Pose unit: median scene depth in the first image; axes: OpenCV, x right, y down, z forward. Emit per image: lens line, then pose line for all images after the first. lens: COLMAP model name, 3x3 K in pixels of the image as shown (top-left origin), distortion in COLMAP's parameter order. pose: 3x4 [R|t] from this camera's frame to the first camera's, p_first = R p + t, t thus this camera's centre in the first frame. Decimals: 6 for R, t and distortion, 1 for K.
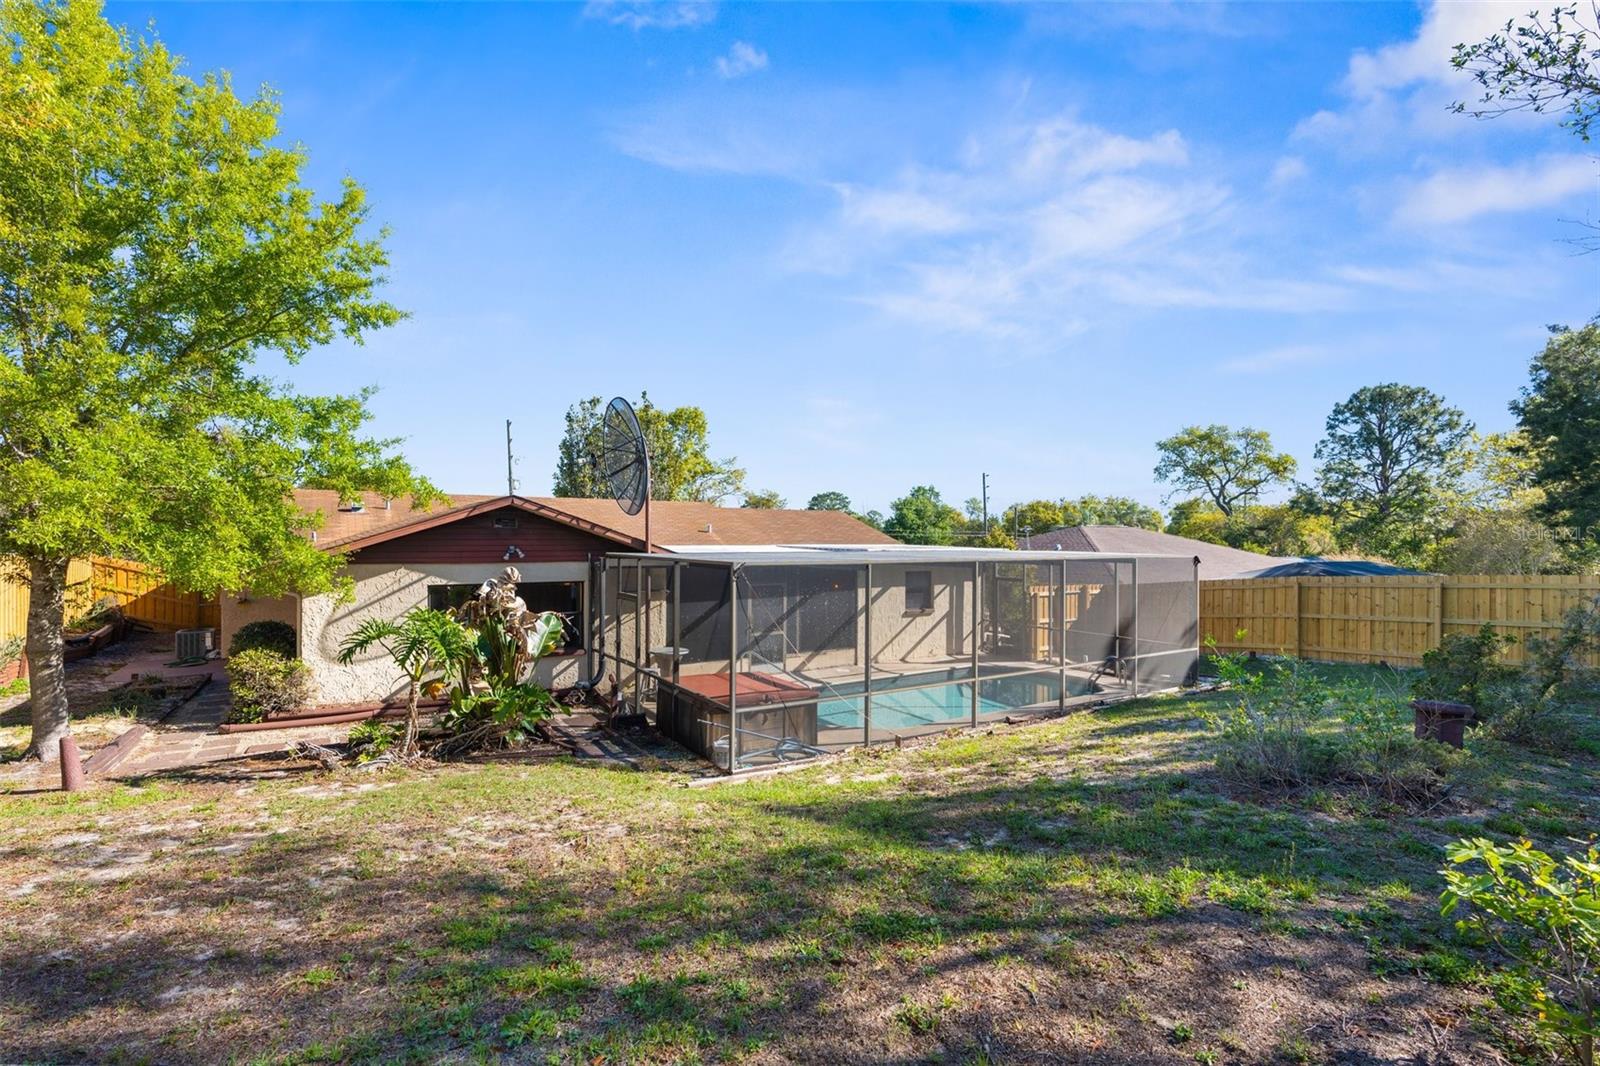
lens RADIAL K [[731.7, 0, 793.4], [0, 731.7, 537.6], [0, 0, 1]] dist [-0.000872, -0.000053]
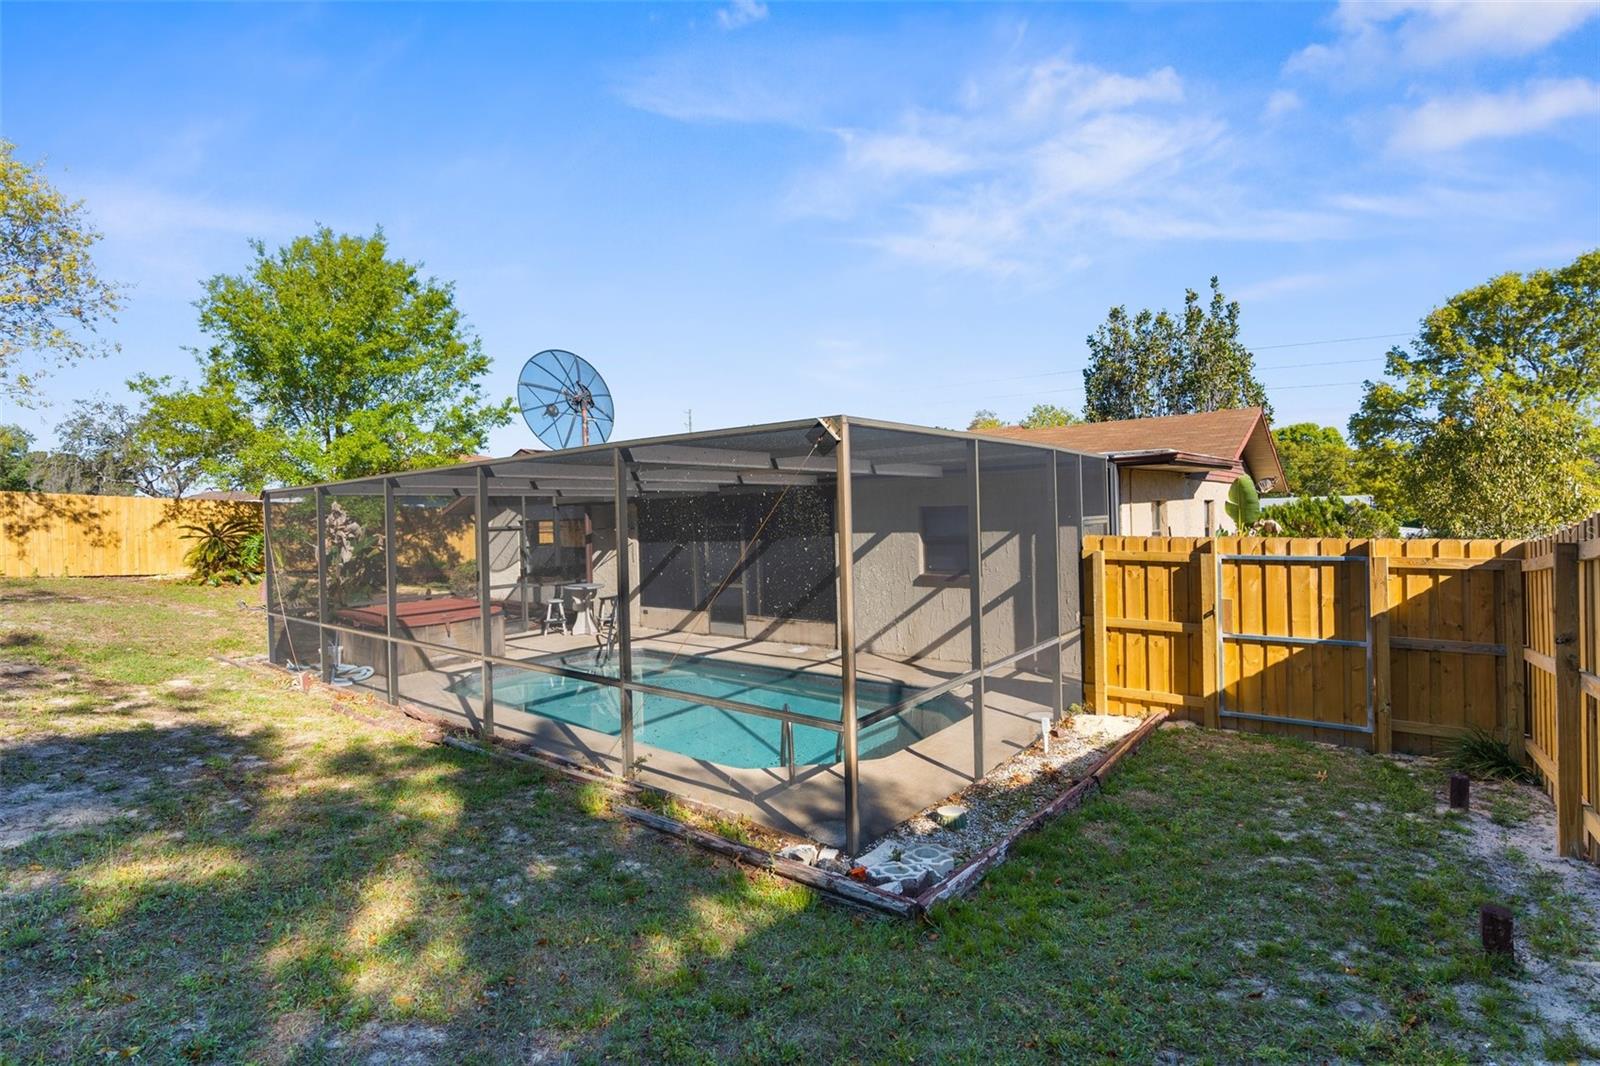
lens RADIAL K [[741.0, 0, 797.2], [0, 741.0, 513.0], [0, 0, 1]] dist [-0.002346, 0.000959]
pose [[0.313552, -0.017322, -0.949413, 0.686389], [0.030695, 0.999496, -0.008098, 0.053947], [0.949075, -0.026603, 0.313925, 0.732383]]
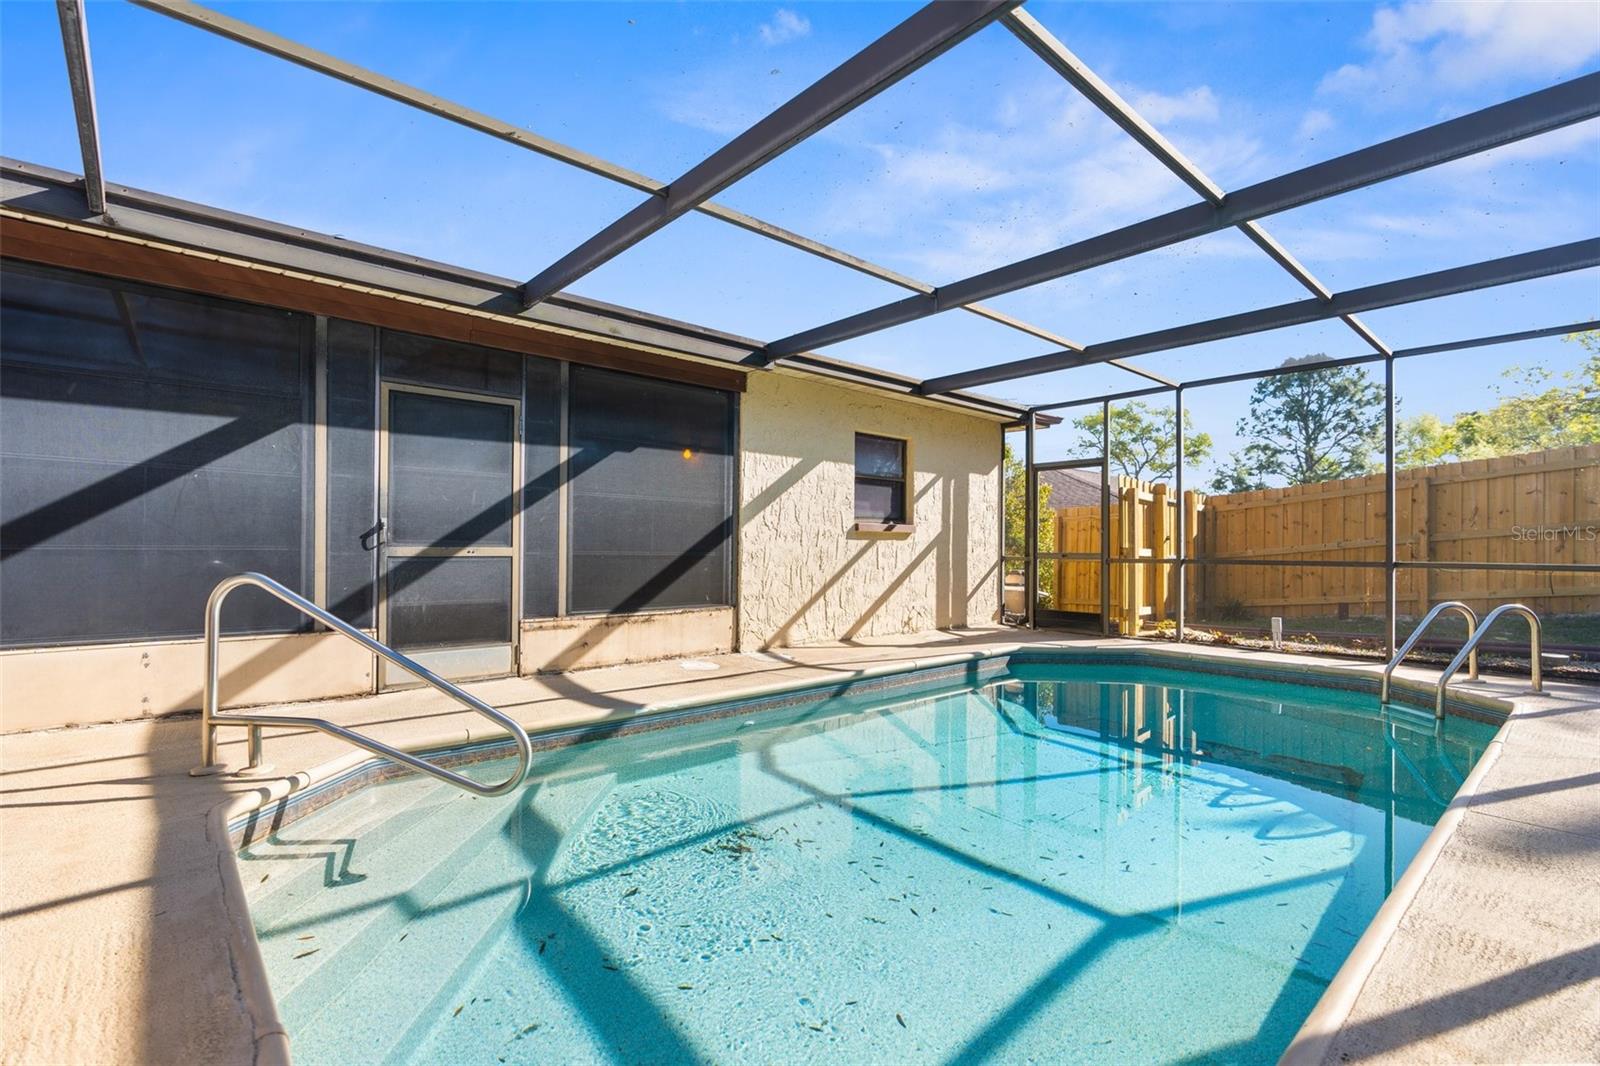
lens RADIAL K [[731.7, 0, 793.4], [0, 731.7, 537.6], [0, 0, 1]] dist [-0.000872, -0.000053]
pose [[0.987894, 0.004157, 0.155078, 0.054019], [-0.002021, 0.999901, -0.013934, 0.115805], [-0.155120, 0.013452, 0.987804, 0.596615]]
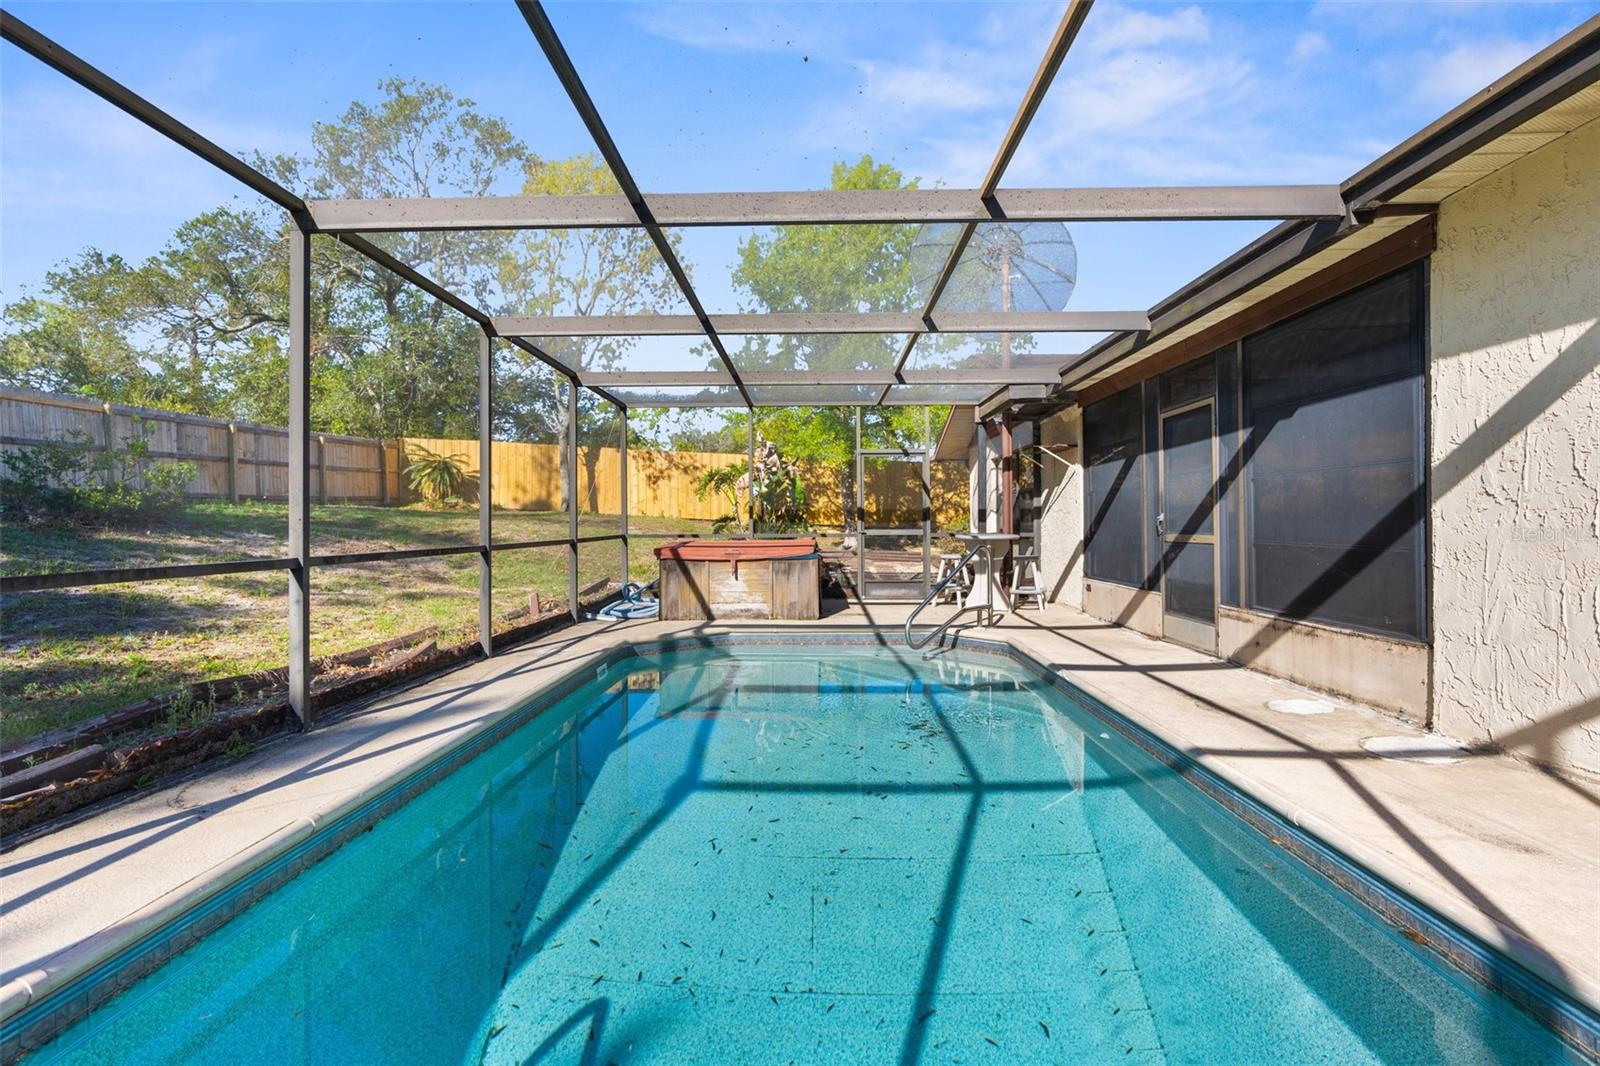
lens RADIAL K [[726.0, 0, 789.2], [0, 726.0, 517.6], [0, 0, 1]] dist [-0.014868, 0.006781]
pose [[-0.572304, -0.010402, -0.819975, 0.348176], [0.000703, 0.999913, -0.013175, 0.112159], [0.820041, -0.008116, -0.572247, 0.933420]]
